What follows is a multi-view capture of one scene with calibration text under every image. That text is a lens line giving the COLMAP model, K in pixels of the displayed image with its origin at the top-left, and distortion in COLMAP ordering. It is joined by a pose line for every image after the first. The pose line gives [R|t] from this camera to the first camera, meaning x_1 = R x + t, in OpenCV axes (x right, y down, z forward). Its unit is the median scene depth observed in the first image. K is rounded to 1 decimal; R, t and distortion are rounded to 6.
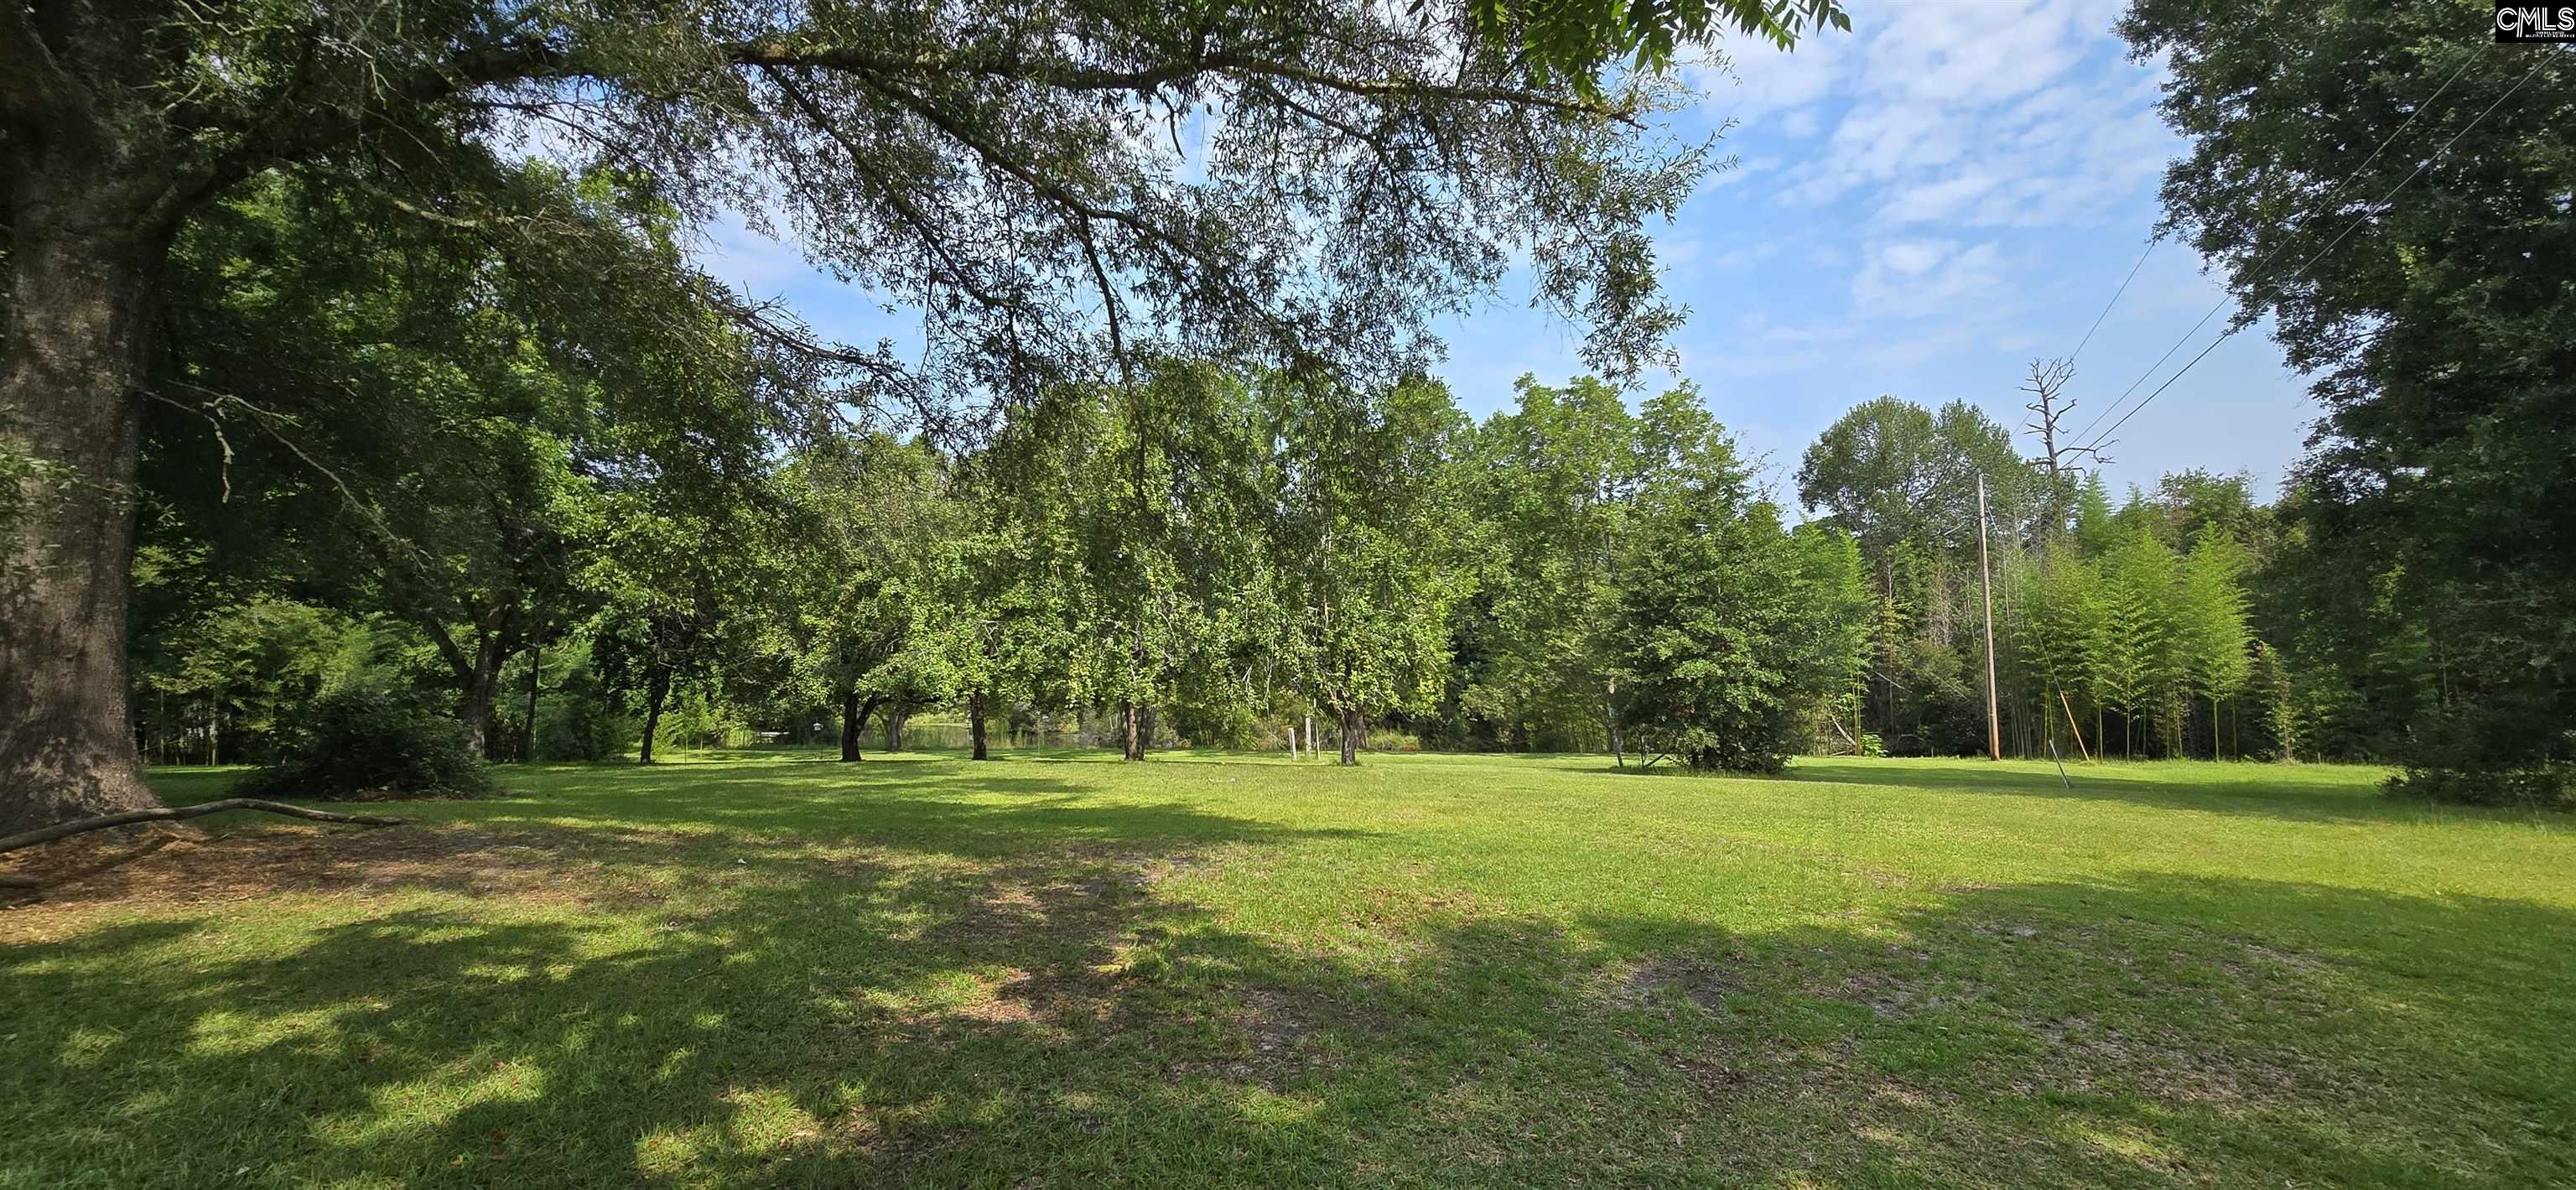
lens RADIAL K [[1024.9, 0, 1319.1], [0, 1024.9, 606.8], [0, 0, 1]] dist [-0.003055, -0.000699]
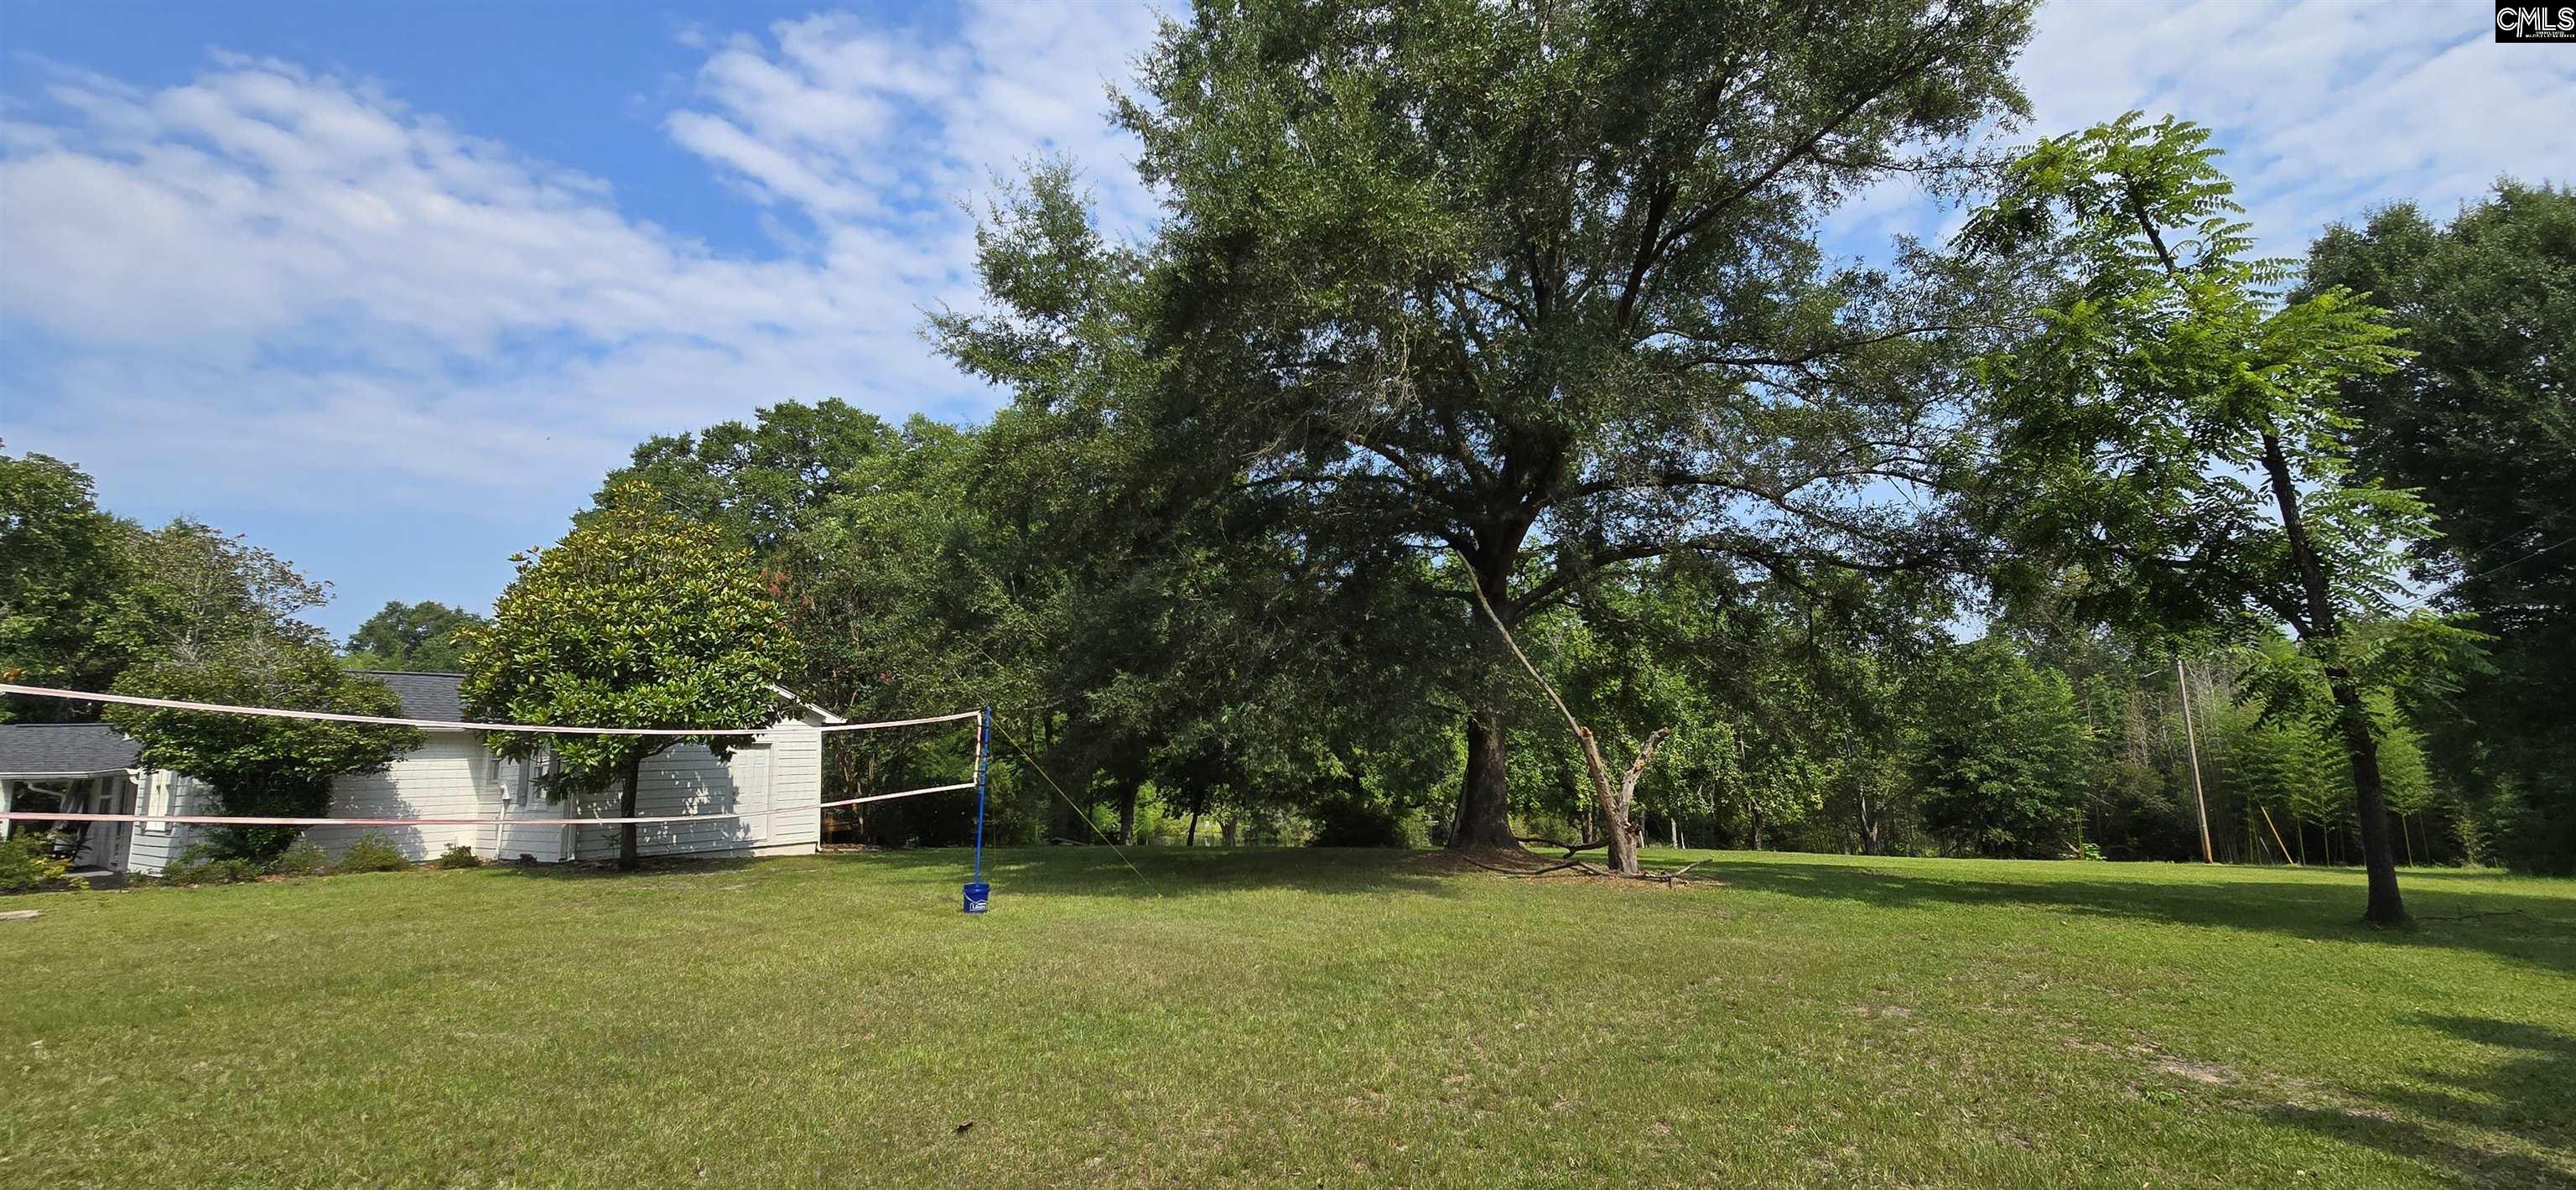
lens RADIAL K [[1052.8, 0, 1277.5], [0, 1052.8, 600.5], [0, 0, 1]] dist [-0.024668, 0.007990]
pose [[0.992866, -0.013920, -0.118423, -0.383303], [0.000650, 0.993780, -0.111359, -0.032202], [0.119236, 0.110488, 0.986699, -0.508453]]
